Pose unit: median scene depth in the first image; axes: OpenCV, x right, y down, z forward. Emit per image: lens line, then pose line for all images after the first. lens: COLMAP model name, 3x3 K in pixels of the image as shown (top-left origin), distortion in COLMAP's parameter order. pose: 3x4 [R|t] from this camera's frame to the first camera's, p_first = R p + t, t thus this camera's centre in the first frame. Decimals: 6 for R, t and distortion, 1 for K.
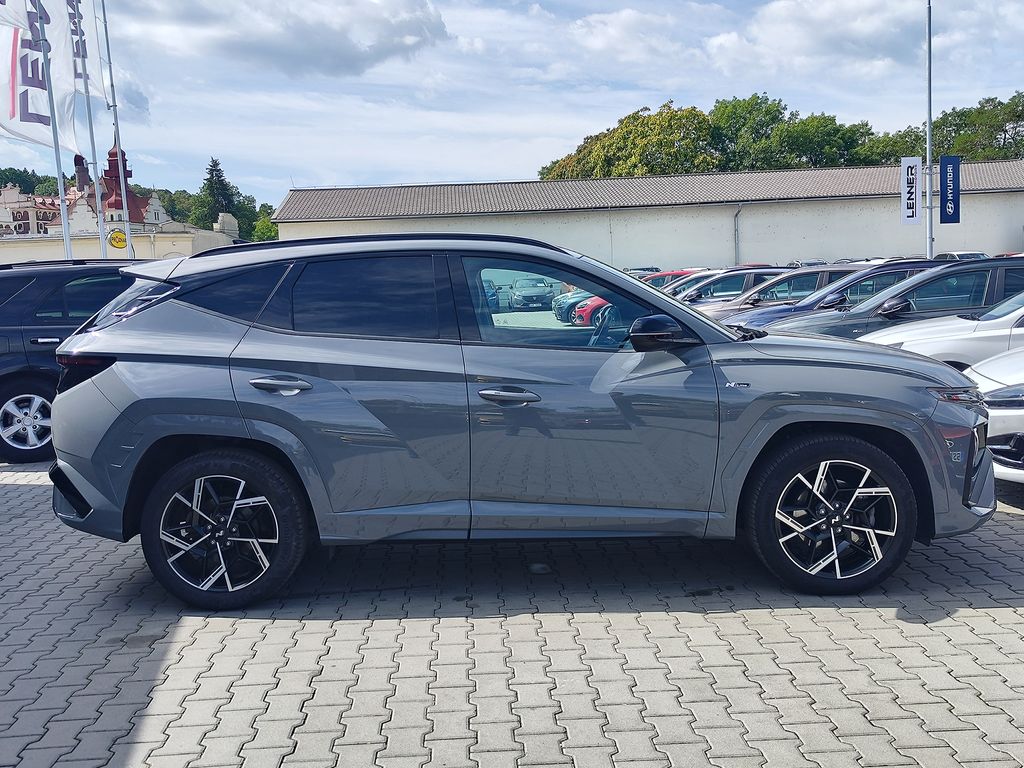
lens RADIAL K [[1038.2, 0, 509.0], [0, 1038.2, 358.1], [0, 0, 1]] dist [0.013913, -0.002934]
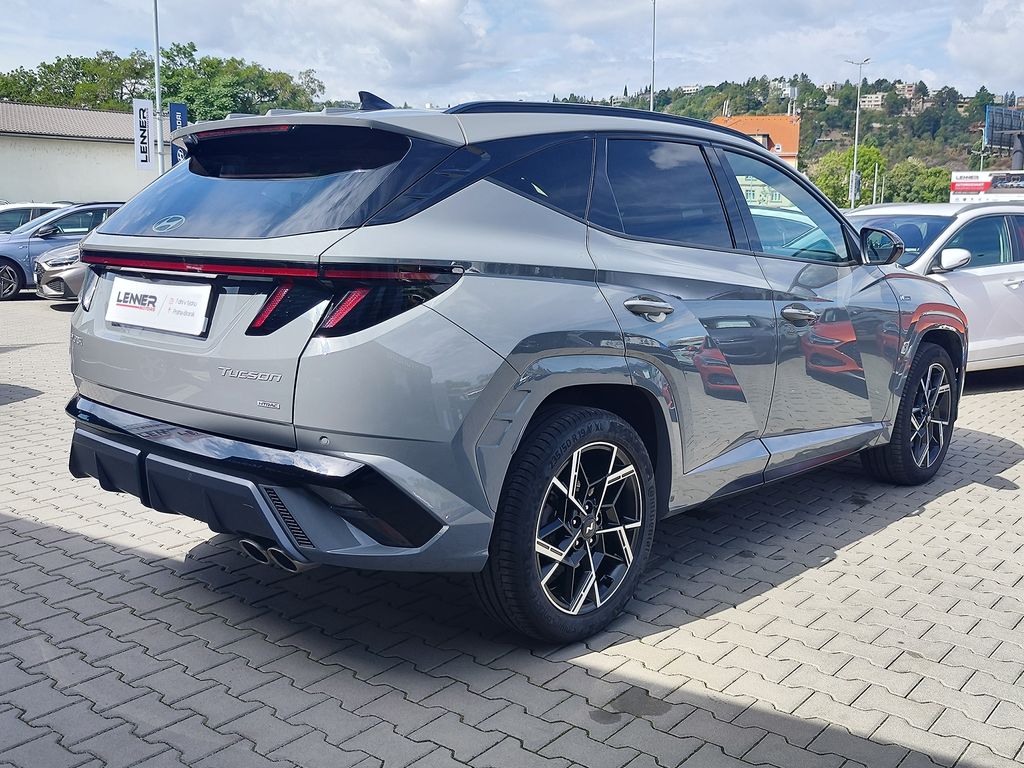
lens RADIAL K [[1038.2, 0, 509.0], [0, 1038.2, 358.1], [0, 0, 1]] dist [0.013913, -0.002934]
pose [[0.658986, -0.057306, 0.749969, -0.817854], [0.024452, 0.998199, 0.054788, 0.019235], [-0.751757, -0.017766, 0.659200, 0.592040]]
